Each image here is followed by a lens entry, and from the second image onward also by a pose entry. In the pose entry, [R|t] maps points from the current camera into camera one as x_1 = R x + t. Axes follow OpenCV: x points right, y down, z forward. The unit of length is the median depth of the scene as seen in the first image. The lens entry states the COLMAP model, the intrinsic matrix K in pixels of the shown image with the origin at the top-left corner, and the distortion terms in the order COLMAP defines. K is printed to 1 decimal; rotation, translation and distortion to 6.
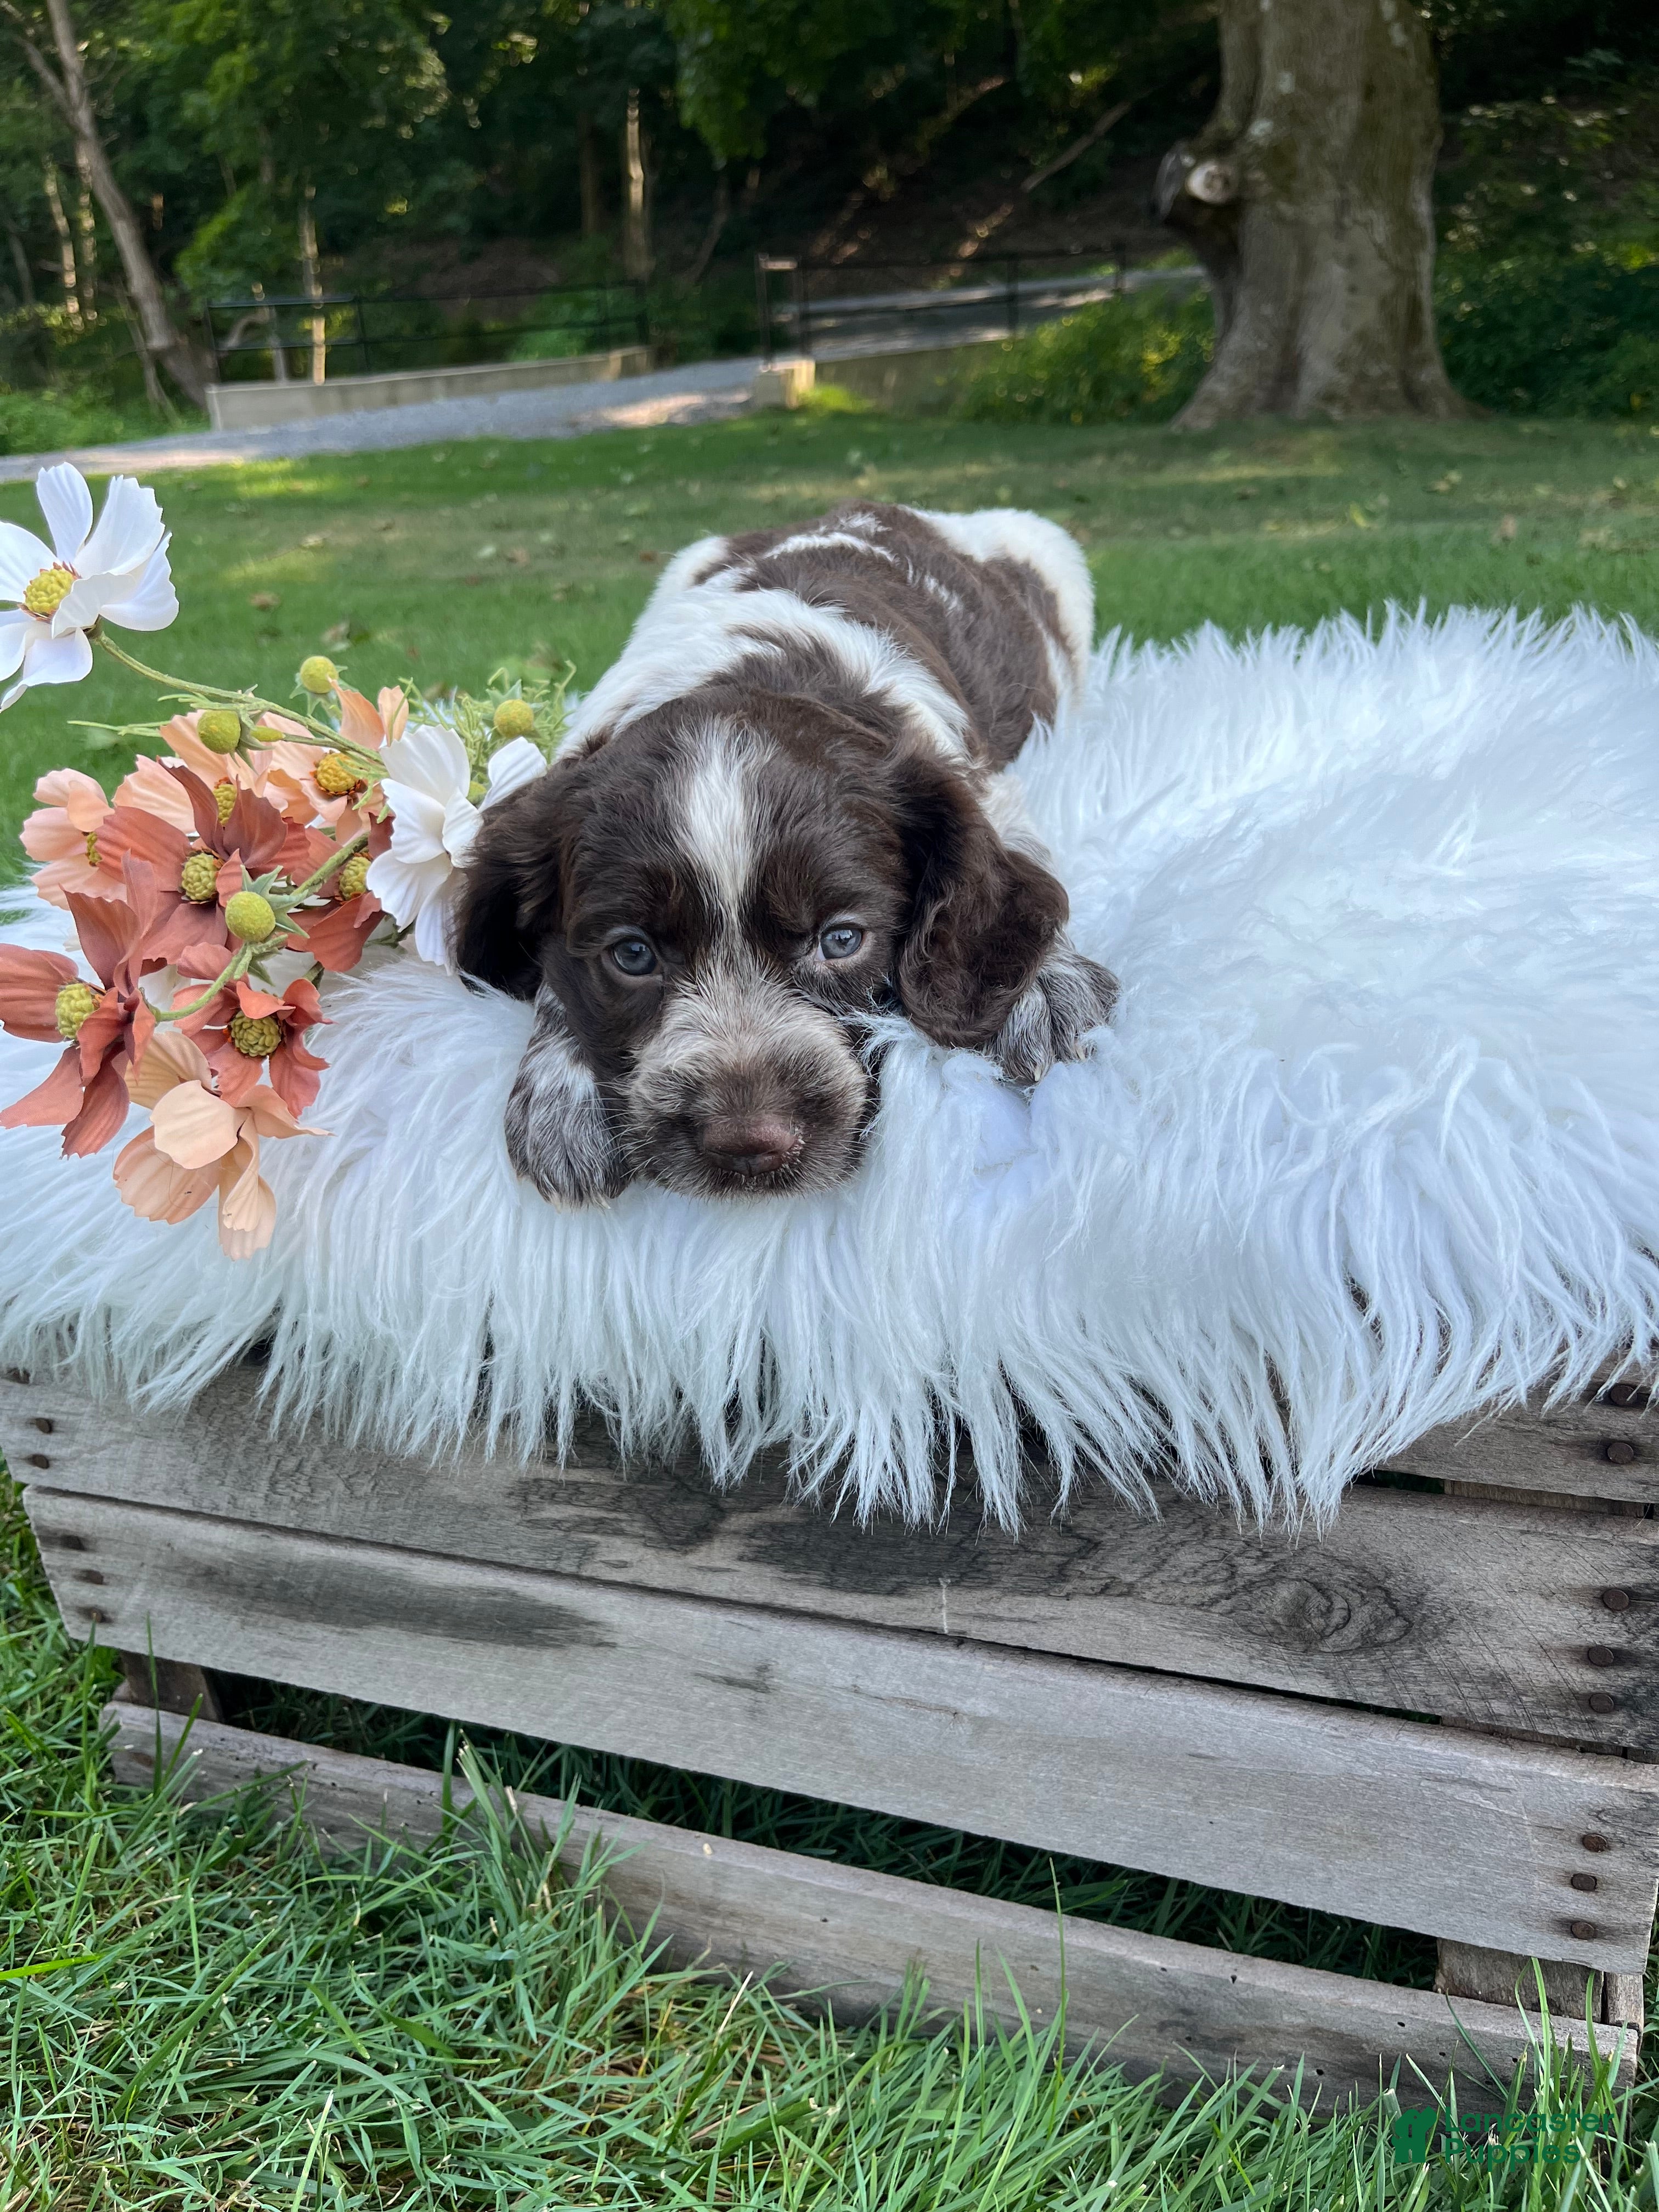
lens RADIAL K [[1644.5, 0, 842.1], [0, 1644.5, 1115.0], [0, 0, 1]] dist [0.016706, -0.025982]
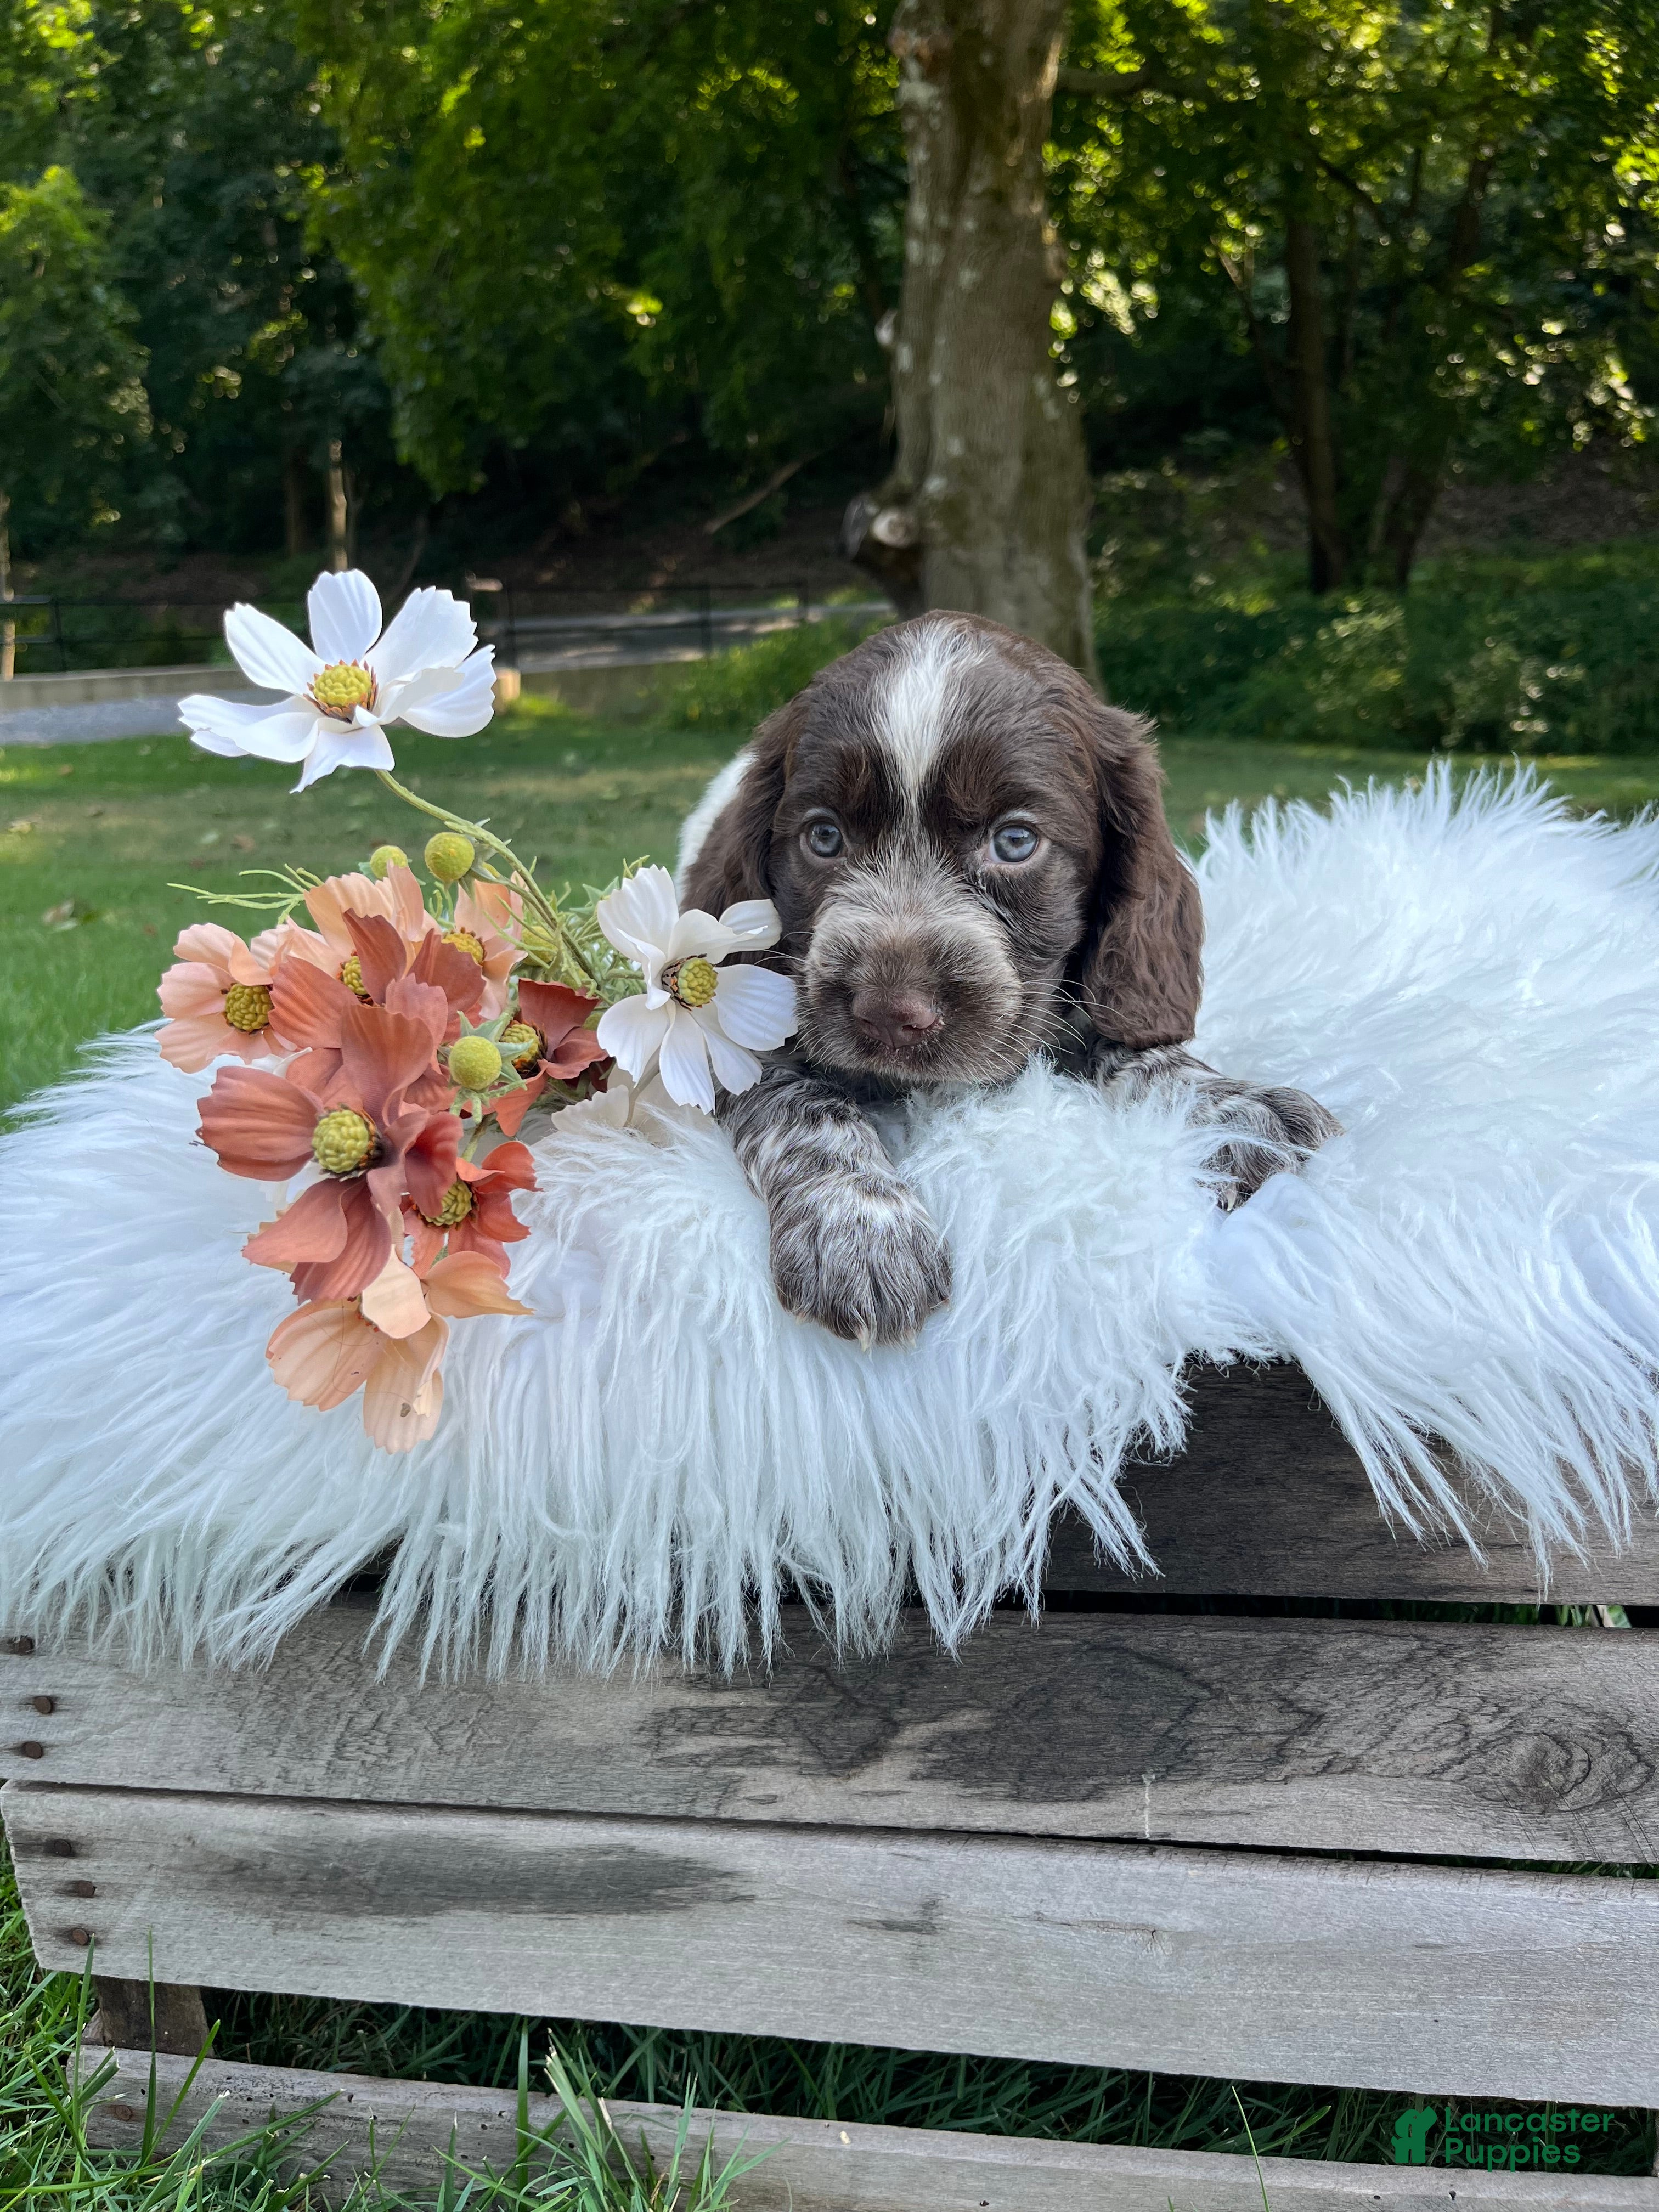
lens RADIAL K [[1644.5, 0, 823.7], [0, 1644.5, 1116.2], [0, 0, 1]] dist [0.016706, -0.025982]
pose [[0.985464, -0.017563, 0.168976, -0.222583], [0.045980, 0.985093, -0.165765, 0.046880], [-0.163546, 0.171125, 0.971581, 0.039369]]
